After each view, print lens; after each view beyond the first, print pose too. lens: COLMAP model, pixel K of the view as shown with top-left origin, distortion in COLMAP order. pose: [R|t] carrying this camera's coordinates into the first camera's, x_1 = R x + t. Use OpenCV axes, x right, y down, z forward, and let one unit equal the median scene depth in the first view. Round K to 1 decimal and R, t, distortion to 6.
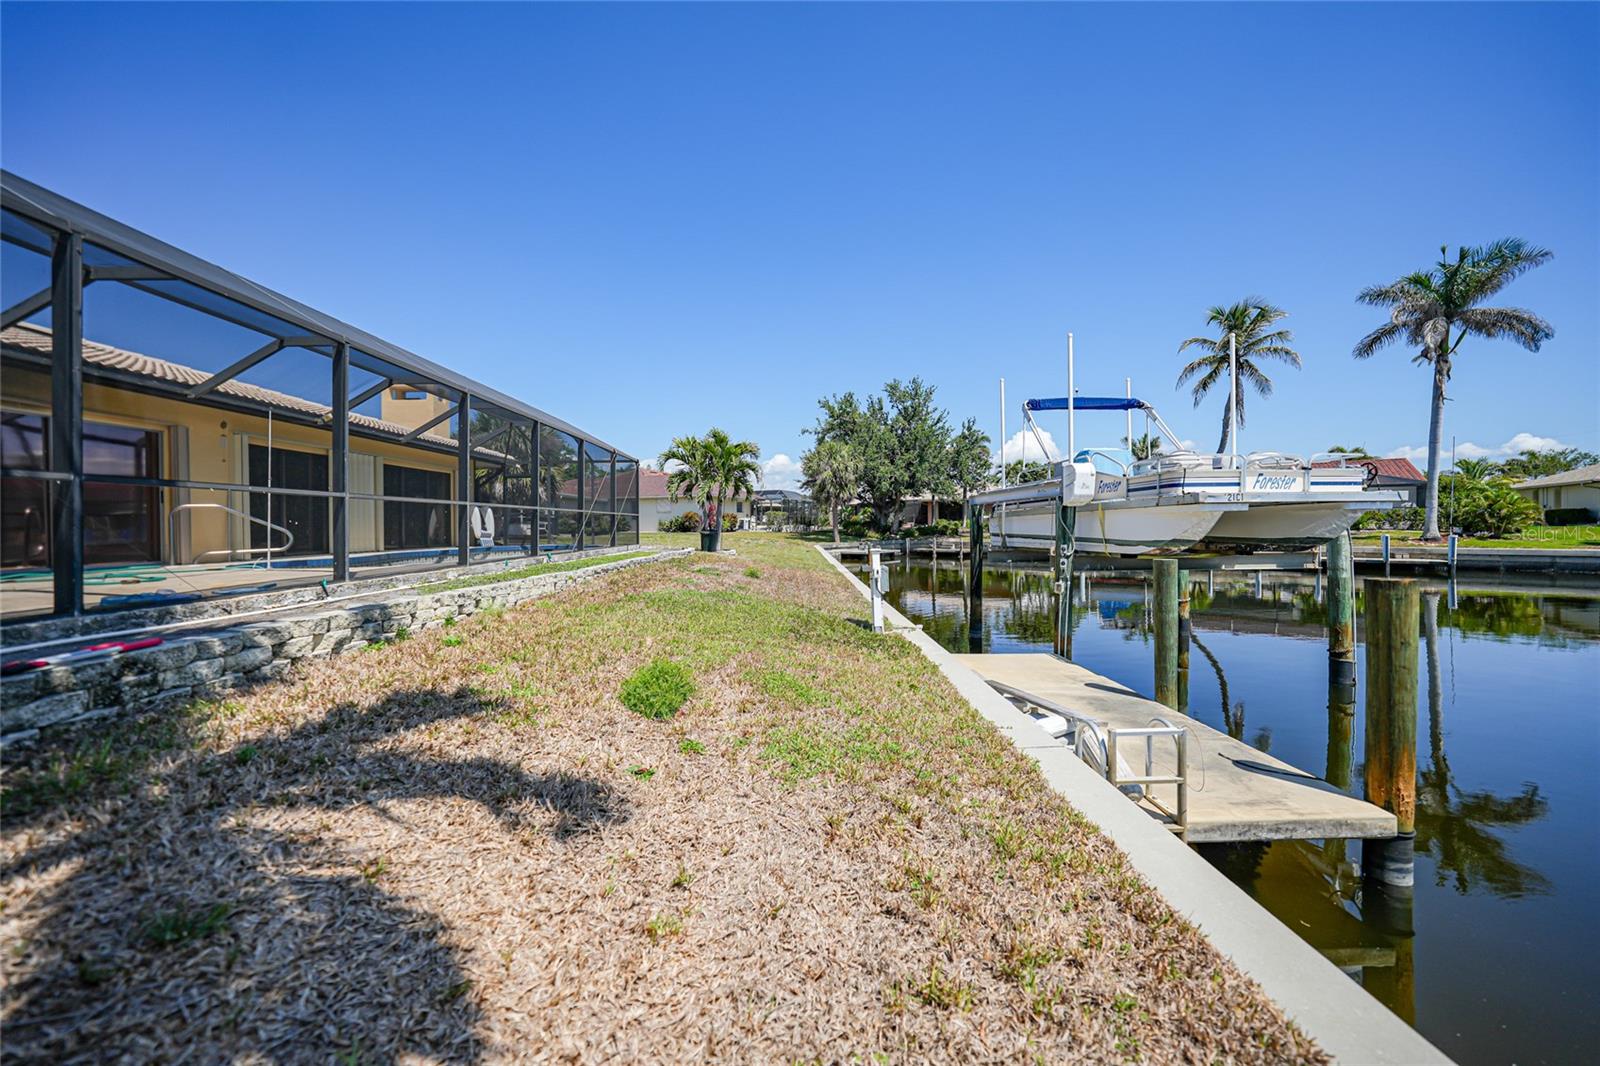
lens RADIAL K [[555.6, 0, 801.9], [0, 555.6, 530.4], [0, 0, 1]] dist [-0.030637, 0.008007]
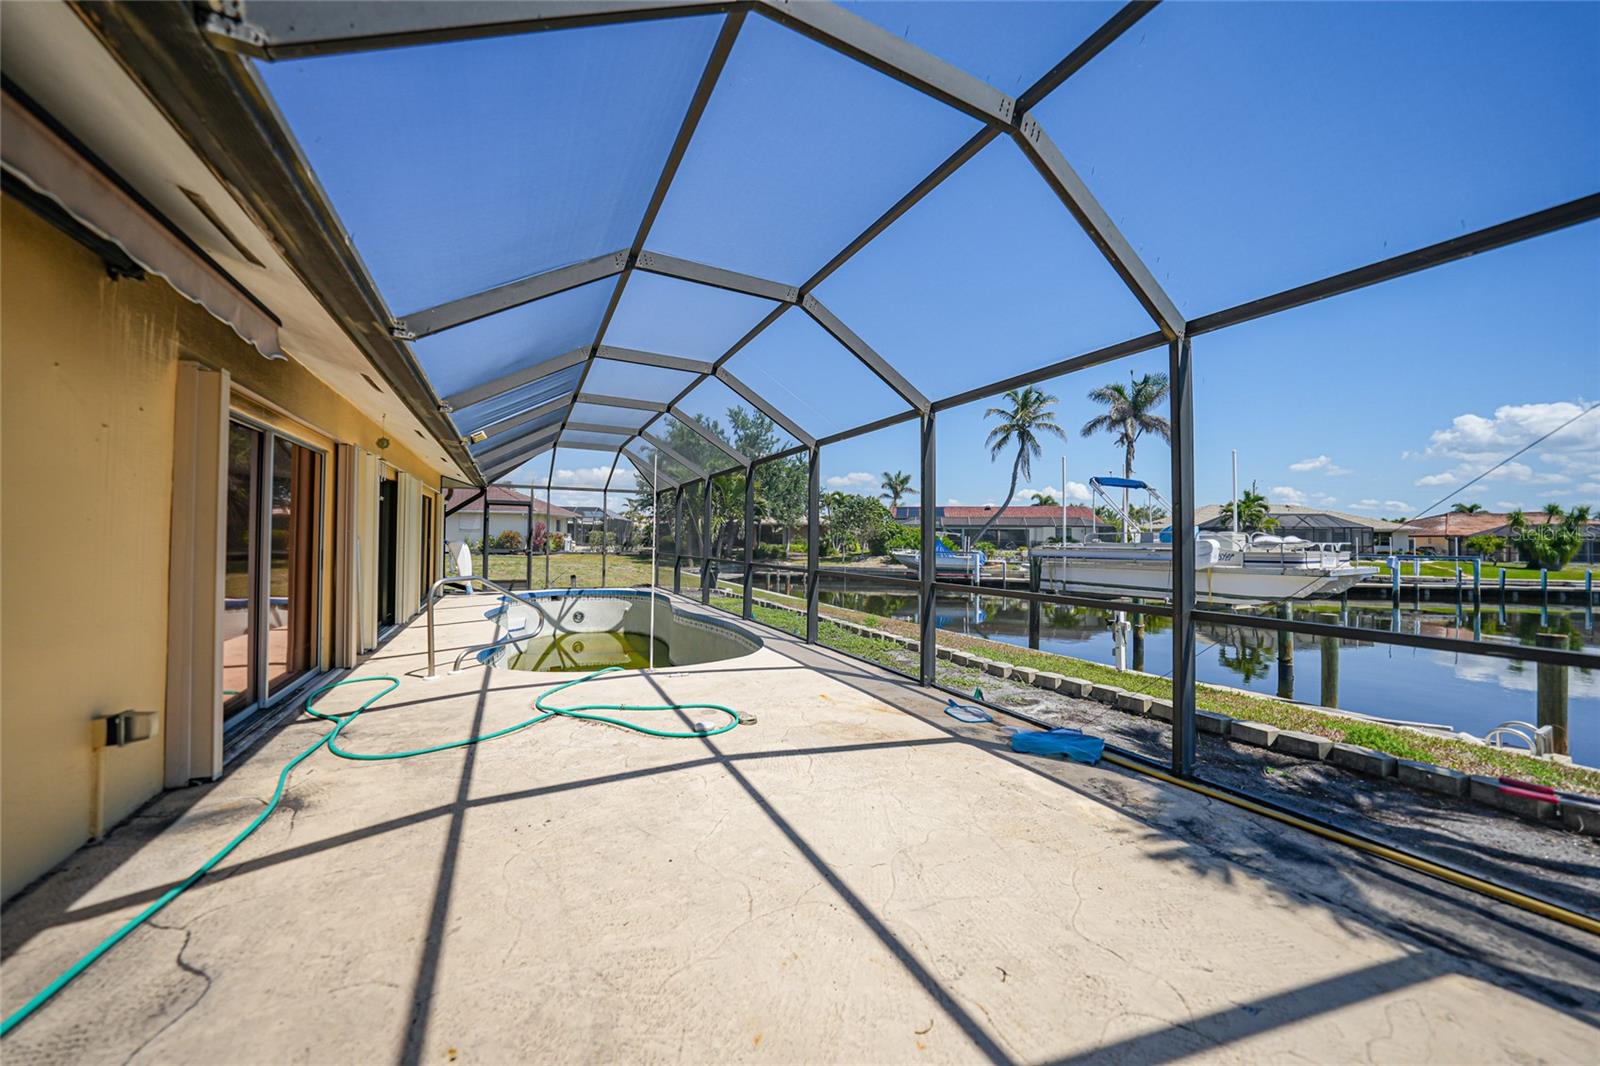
lens RADIAL K [[555.6, 0, 801.9], [0, 555.6, 530.4], [0, 0, 1]] dist [-0.030637, 0.008007]
pose [[0.894015, 0.025995, 0.447282, -0.260980], [-0.014229, 0.999459, -0.029645, -0.022279], [-0.447810, 0.020138, 0.893902, 0.054237]]
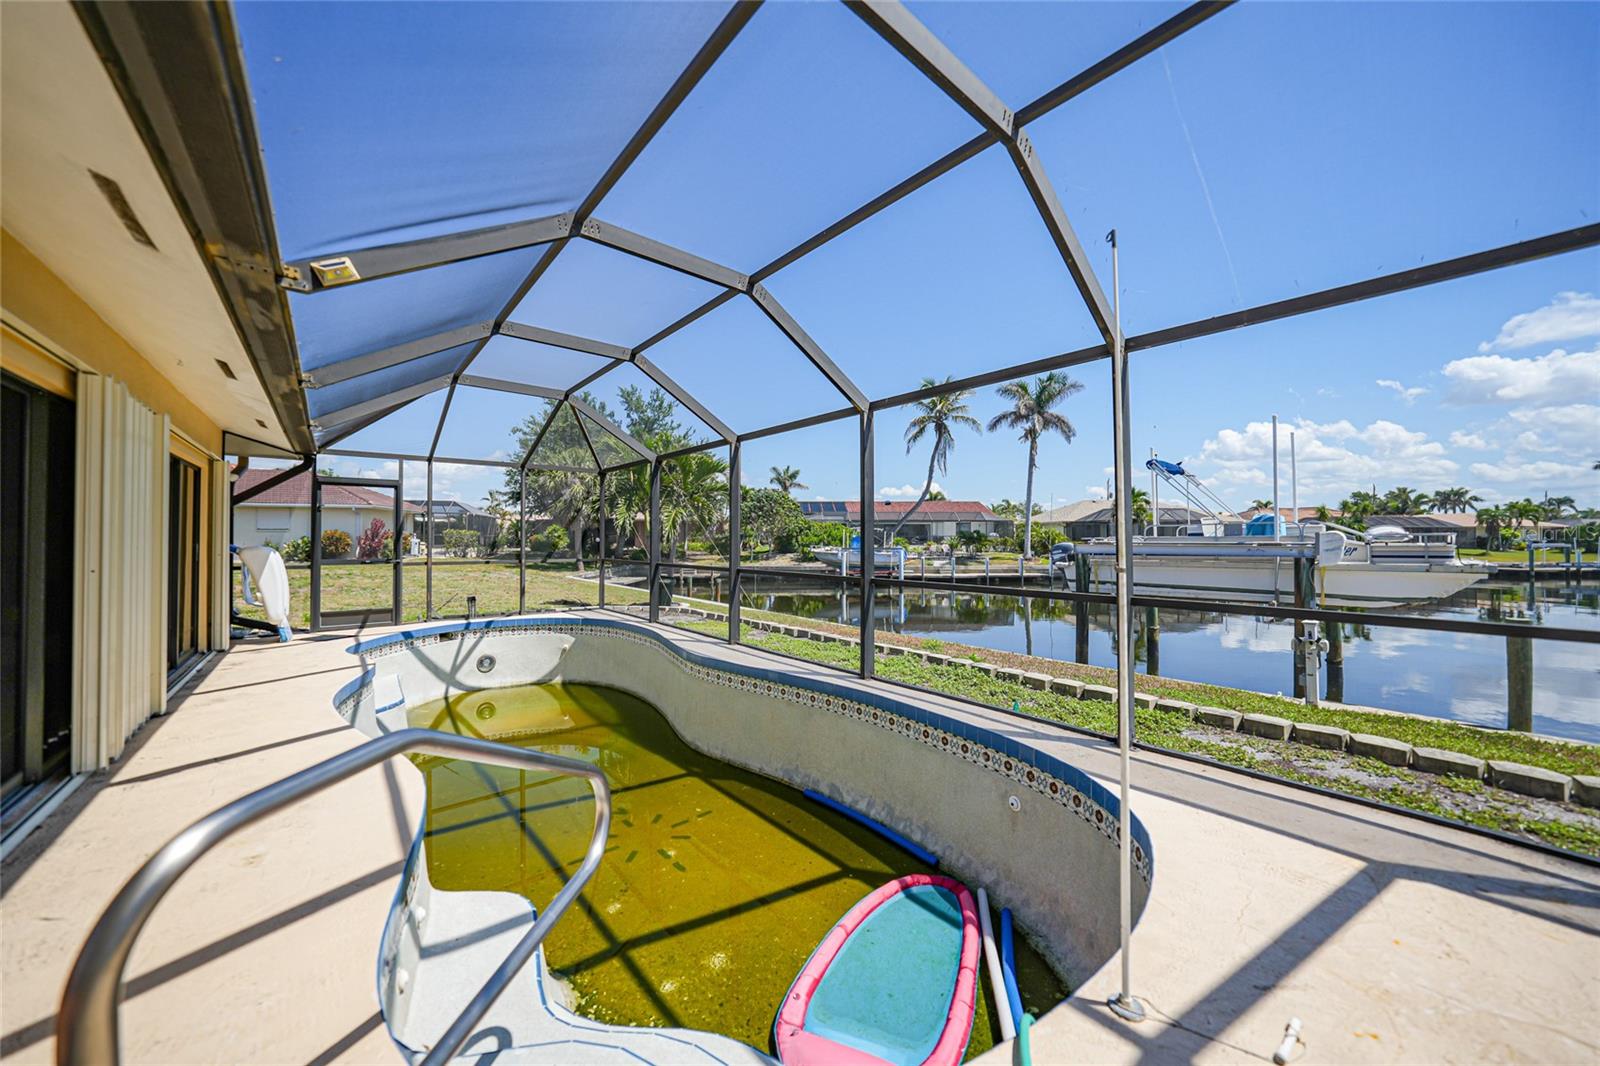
lens RADIAL K [[555.6, 0, 801.9], [0, 555.6, 530.4], [0, 0, 1]] dist [-0.030637, 0.008007]
pose [[0.767494, 0.015015, 0.640880, -0.277690], [0.001301, 0.999687, -0.024979, -0.023976], [-0.641054, 0.020005, 0.767235, 0.209164]]
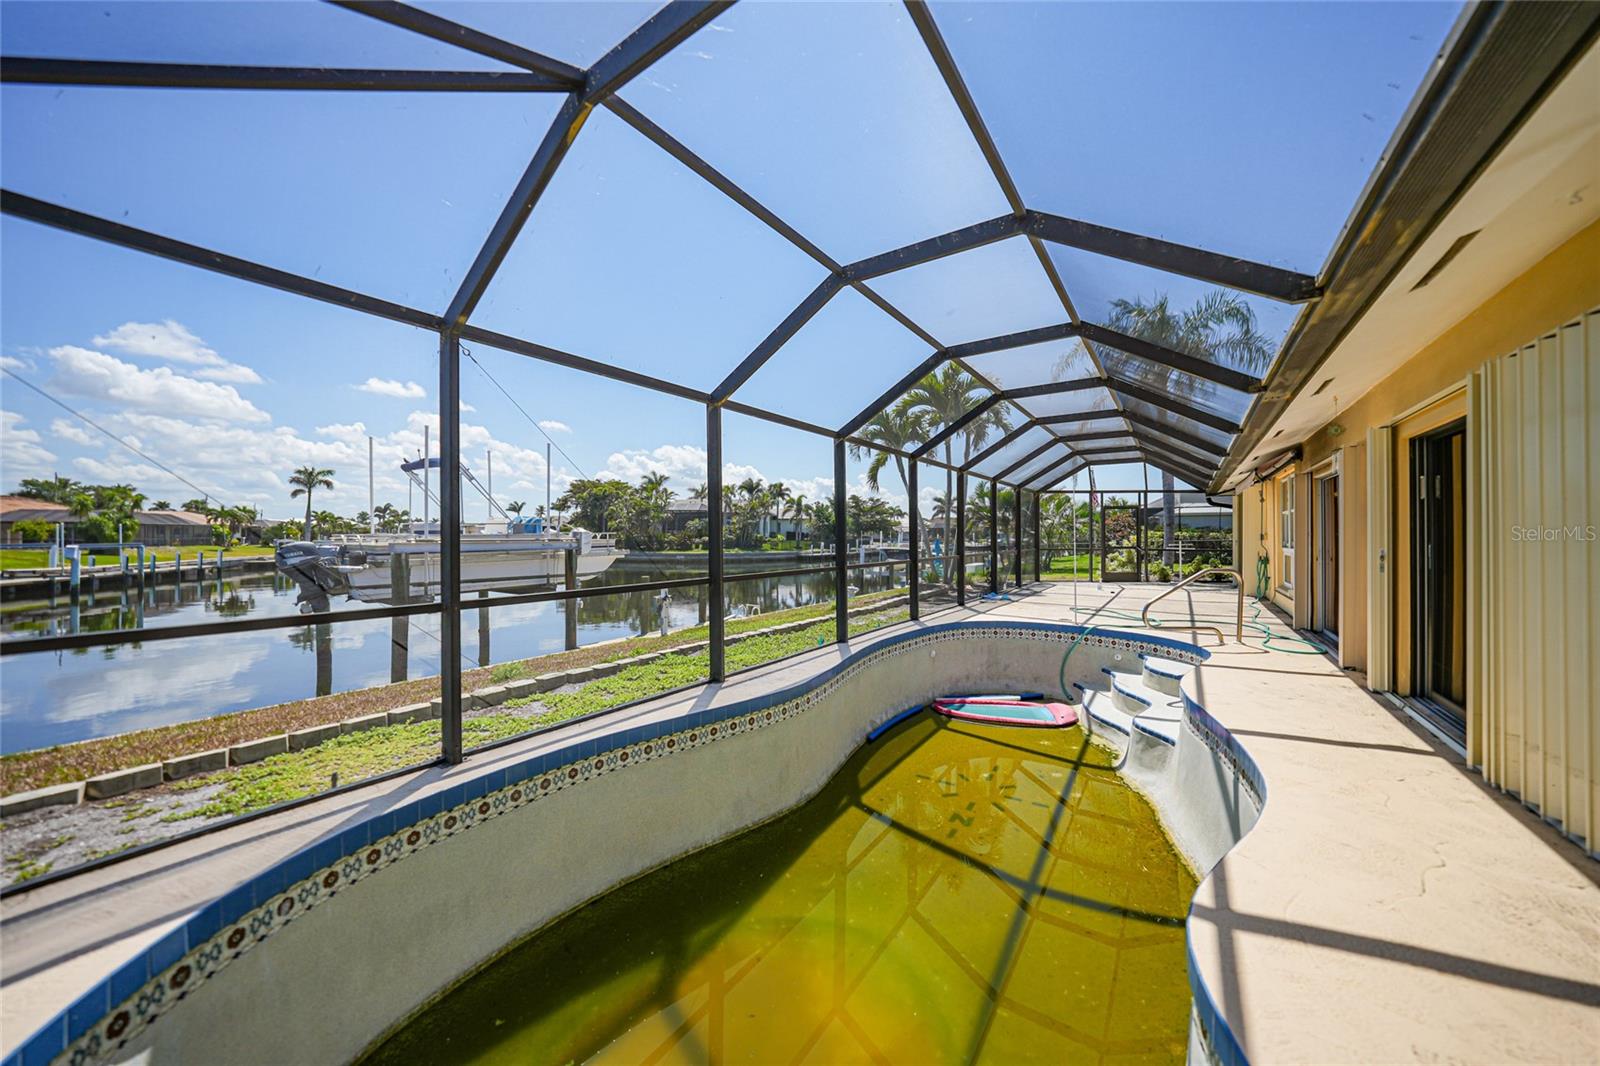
lens RADIAL K [[553.4, 0, 800.0], [0, 553.4, 533.0], [0, 0, 1]] dist [-0.025957, 0.005254]
pose [[-0.814210, 0.008659, 0.580506, -0.269381], [0.010773, 0.999942, 0.000193, -0.027201], [-0.580471, 0.006411, -0.814256, 0.507143]]
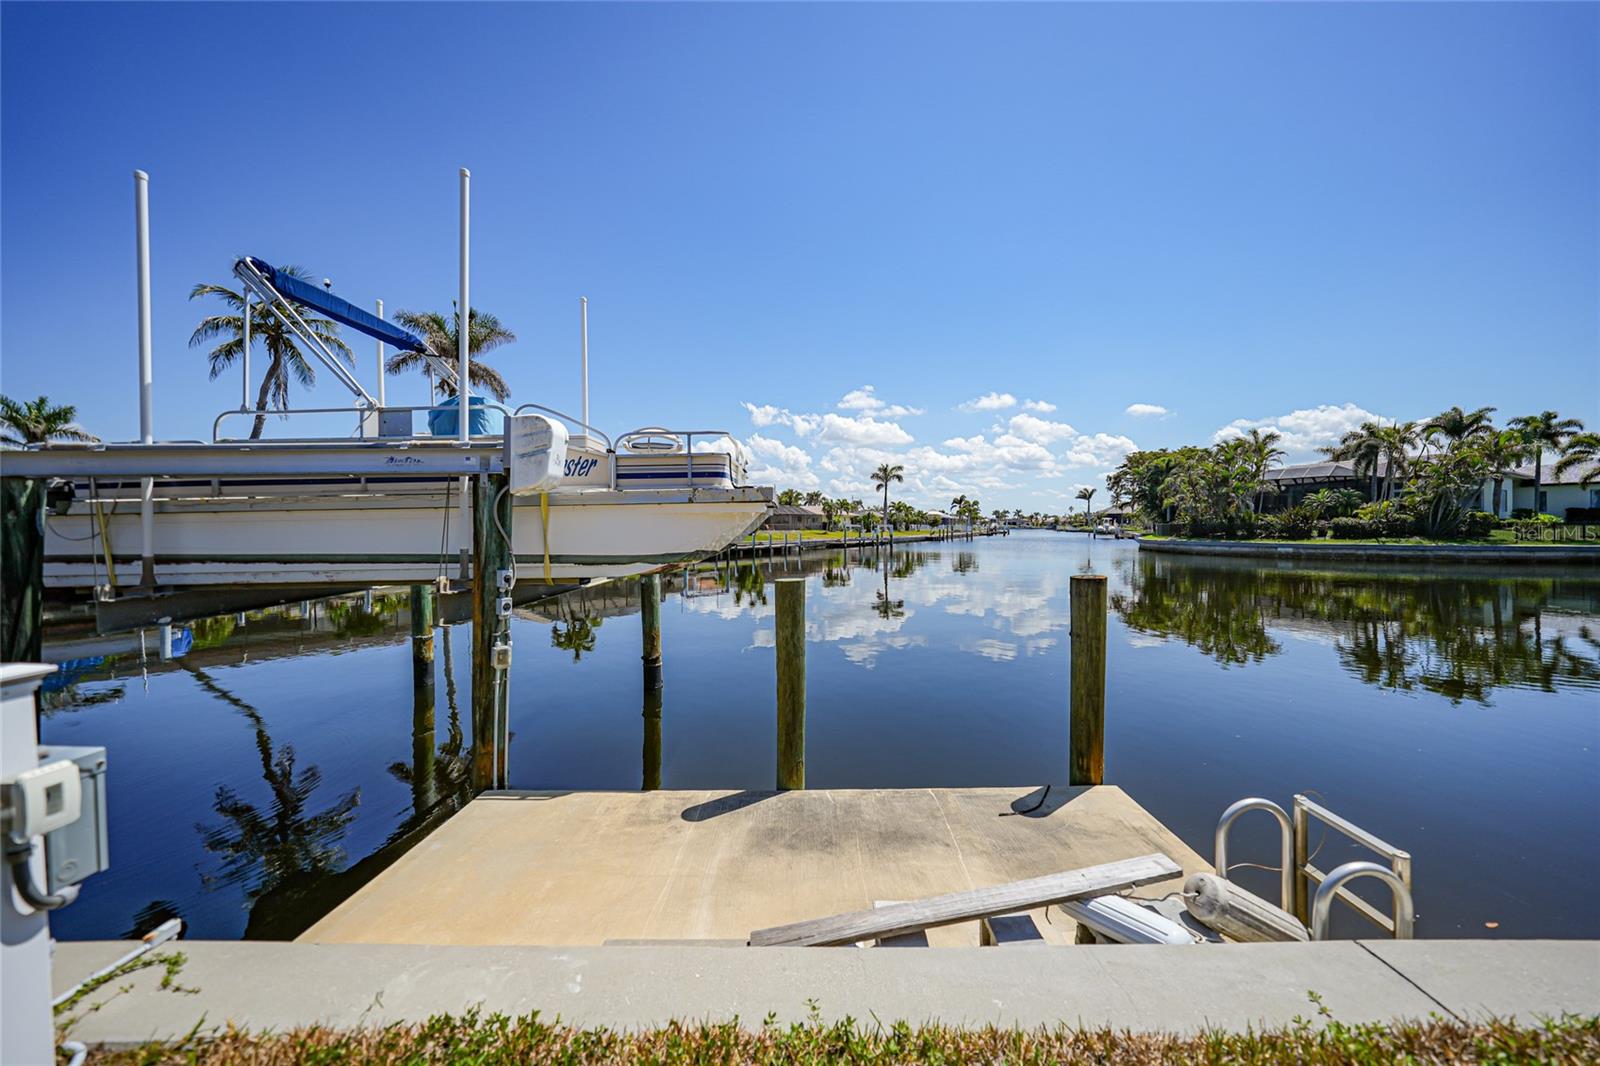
lens RADIAL K [[555.6, 0, 801.9], [0, 555.6, 530.4], [0, 0, 1]] dist [-0.030637, 0.008007]
pose [[0.024199, 0.001089, 0.999707, -0.007225], [0.015150, 0.999884, -0.001456, -0.001610], [-0.999592, 0.015181, 0.024180, 0.183324]]
